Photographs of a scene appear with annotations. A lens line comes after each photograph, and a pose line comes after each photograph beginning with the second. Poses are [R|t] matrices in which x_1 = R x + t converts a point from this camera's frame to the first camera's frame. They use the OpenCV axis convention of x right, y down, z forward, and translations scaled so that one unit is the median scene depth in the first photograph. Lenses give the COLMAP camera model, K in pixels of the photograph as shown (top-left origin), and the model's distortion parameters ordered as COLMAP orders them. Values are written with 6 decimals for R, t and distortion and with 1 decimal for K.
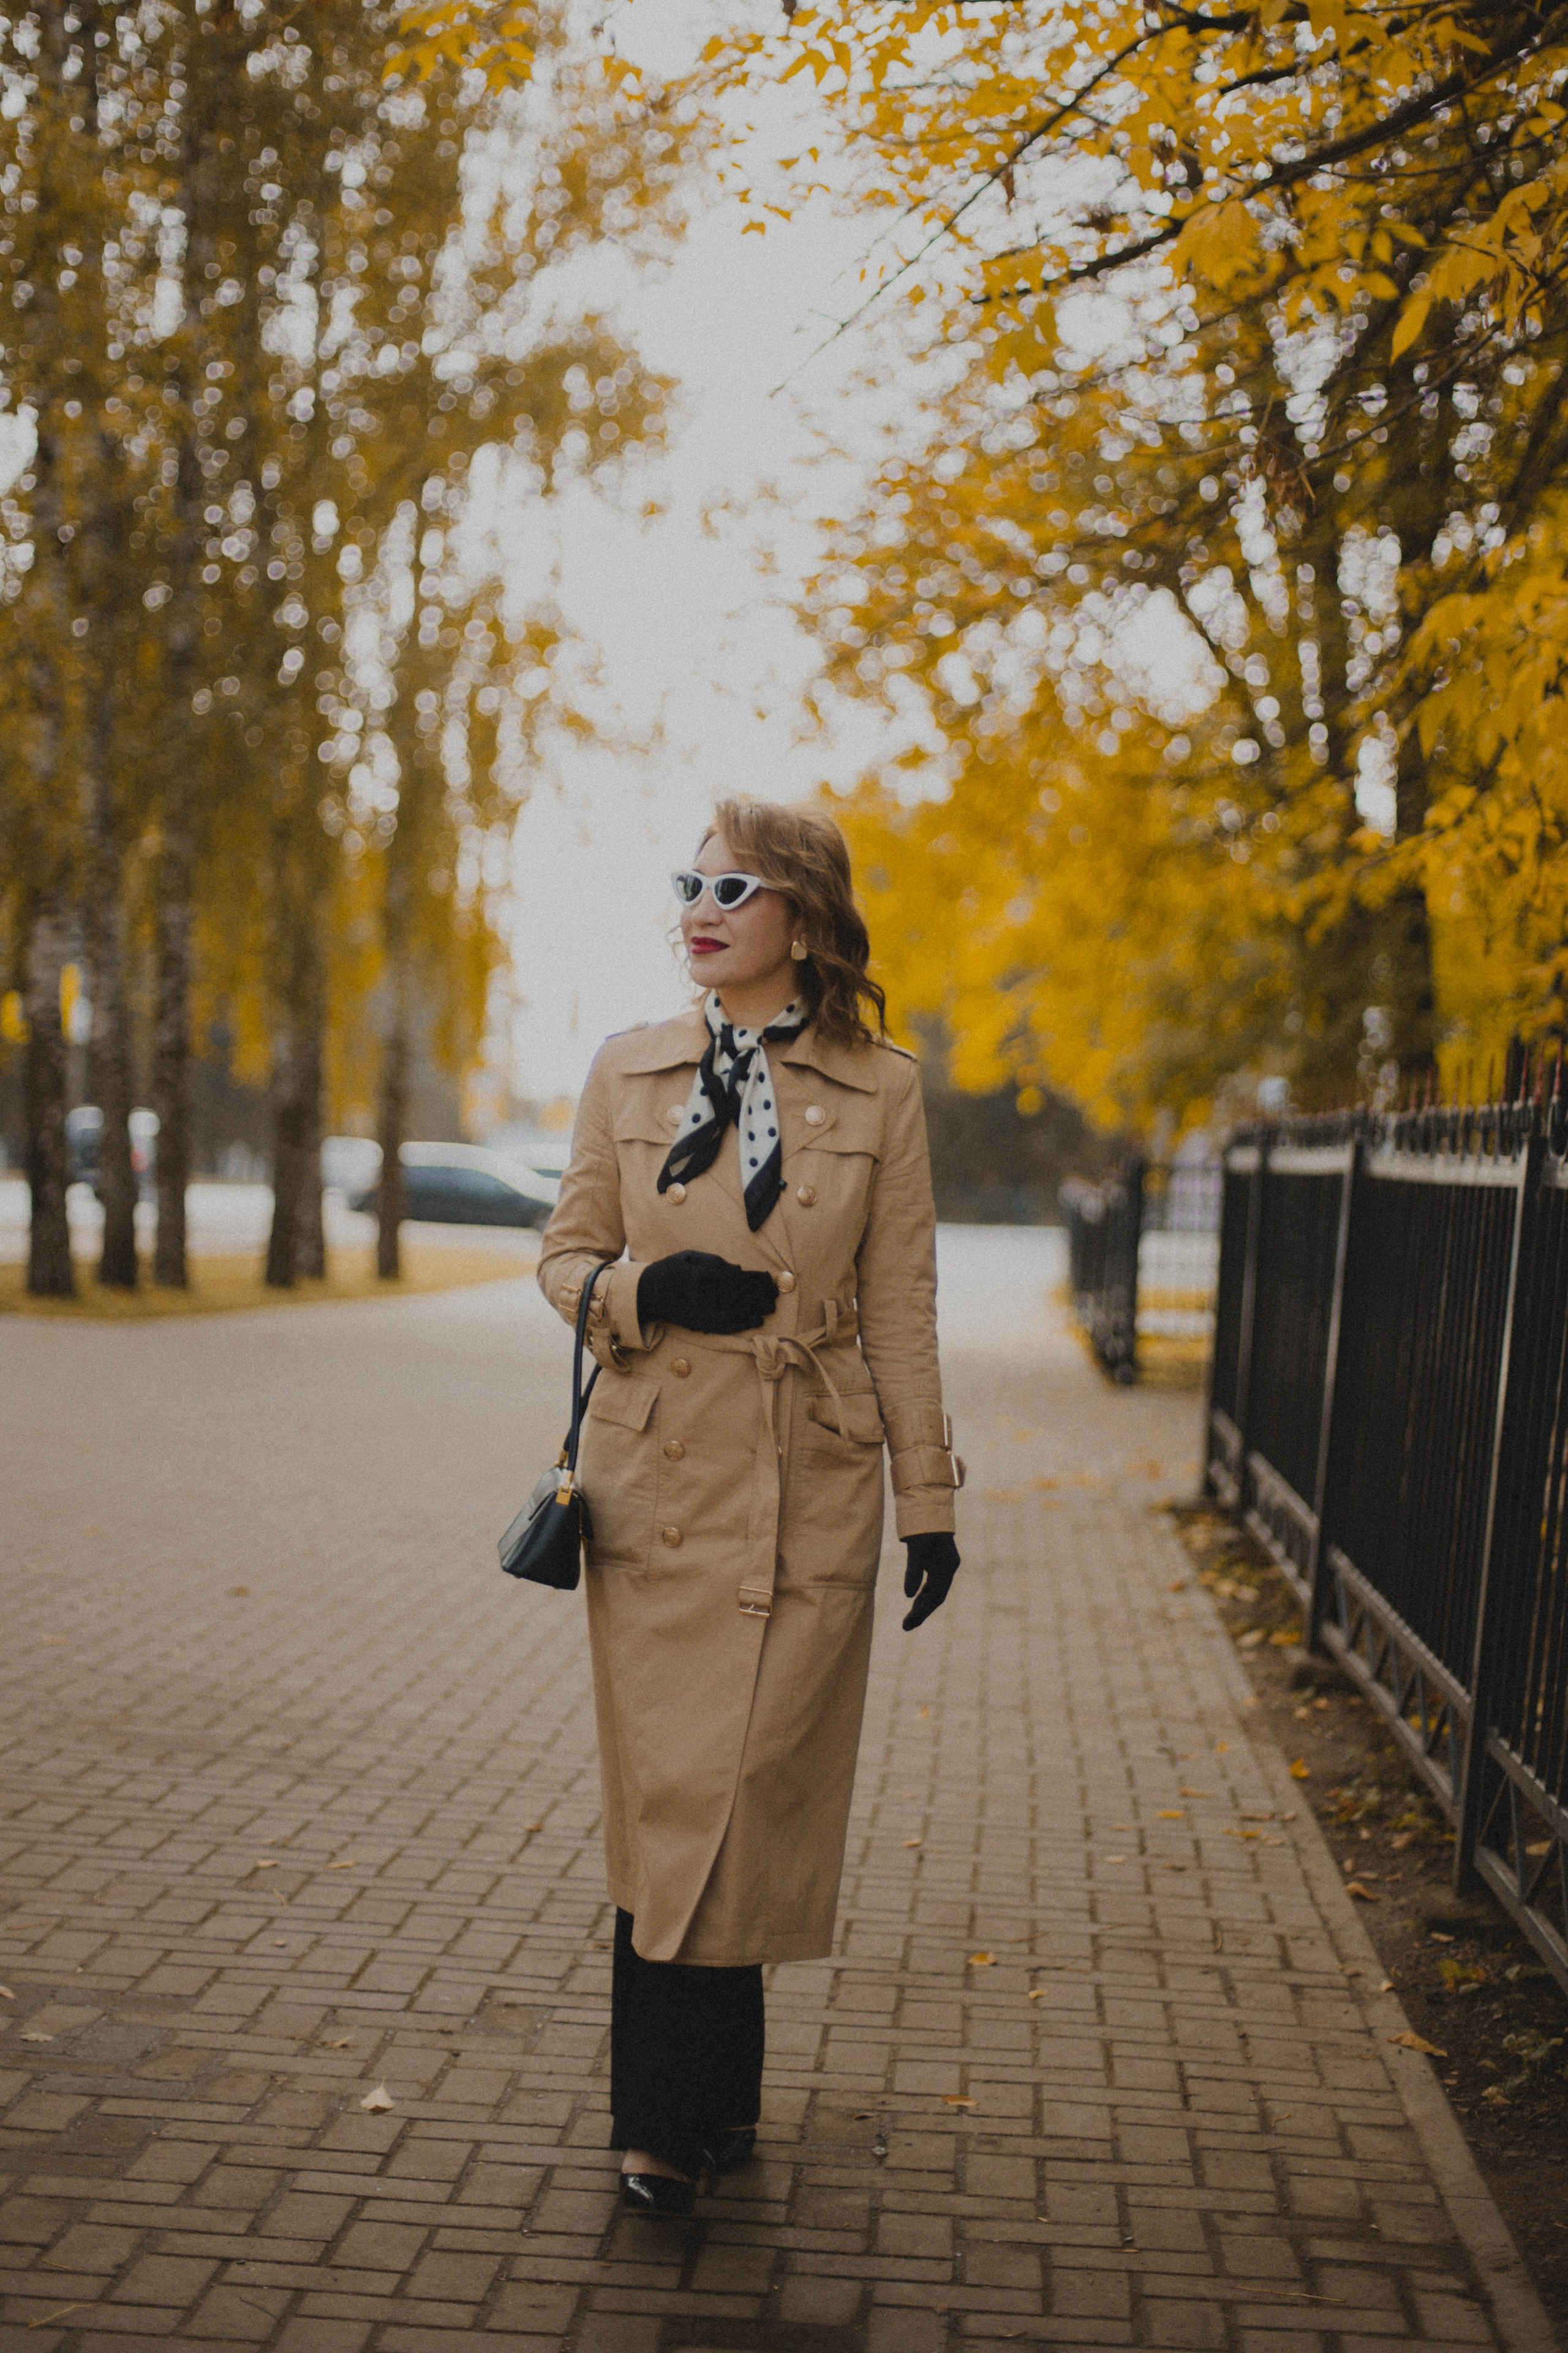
lens RADIAL K [[3953.6, 0, 898.3], [0, 3953.6, 1182.0], [0, 0, 1]] dist [-0.149978, 0.258322]
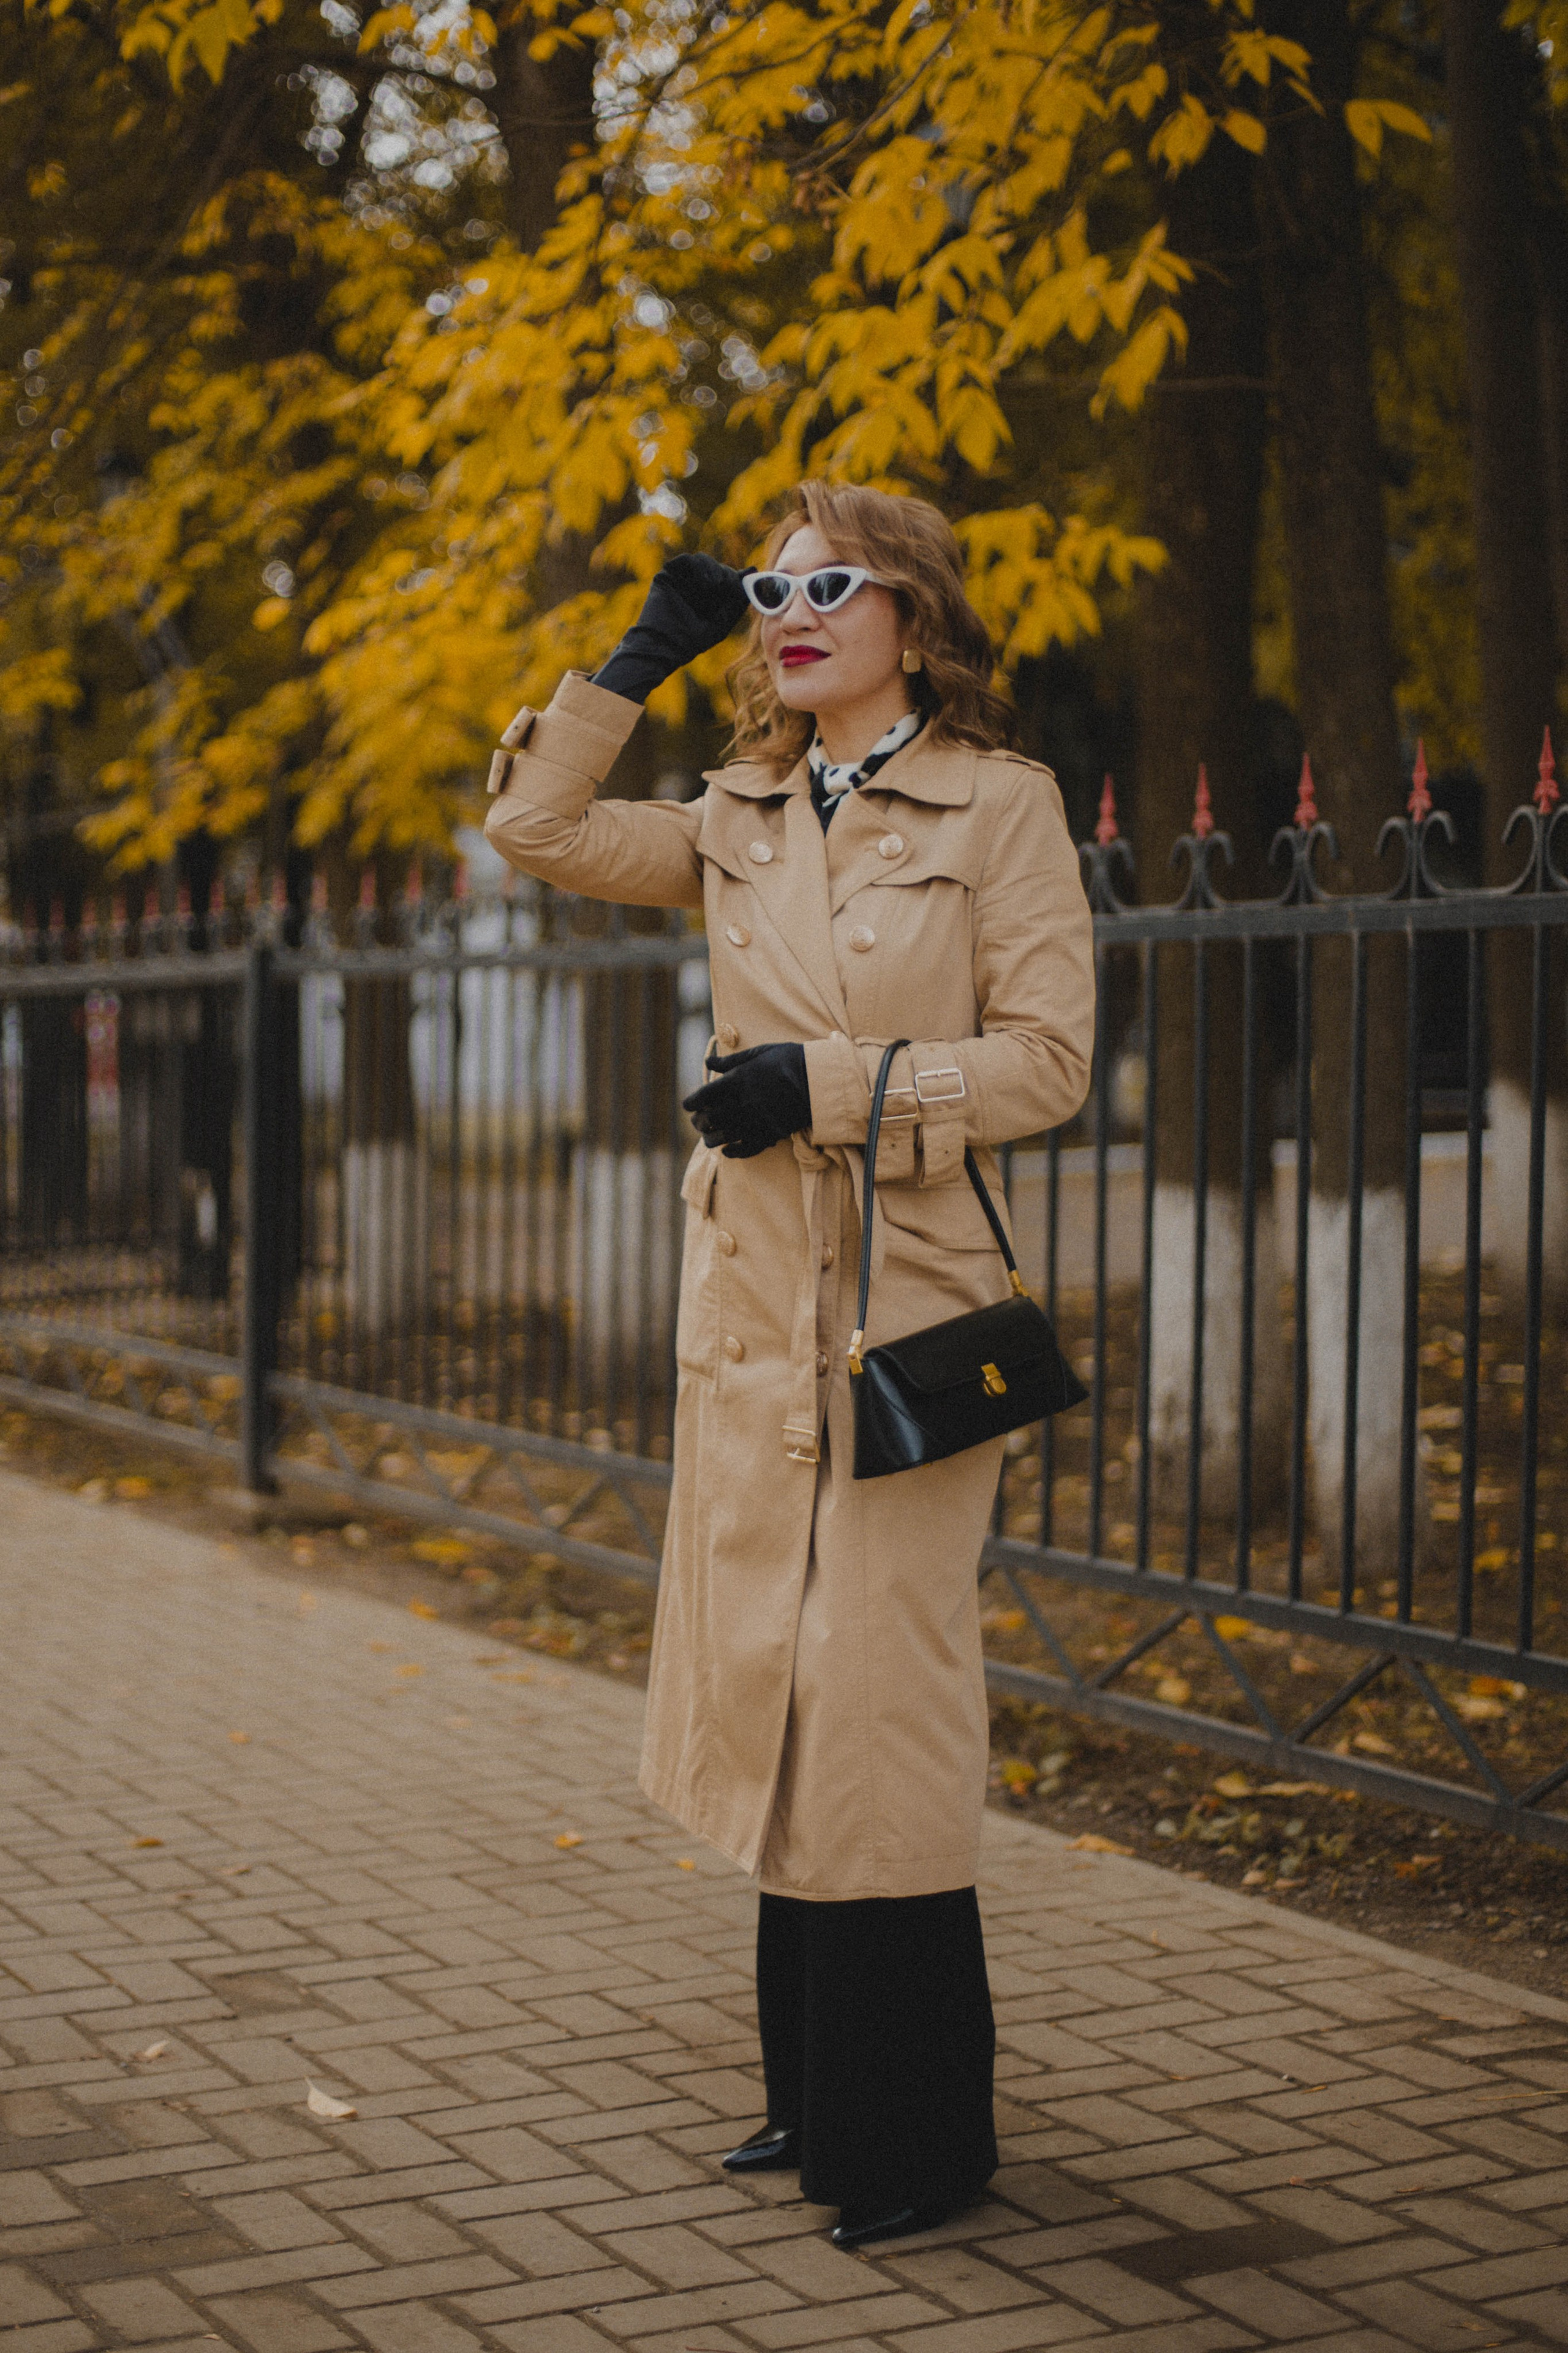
lens RADIAL K [[3953.6, 0, 898.3], [0, 3953.6, 1182.0], [0, 0, 1]] dist [-0.149978, 0.258322]
pose [[0.860960, -0.081635, 0.502079, -0.459944], [0.061454, 0.996501, 0.056644, 0.005495], [-0.504946, -0.017914, 0.862965, 0.263930]]
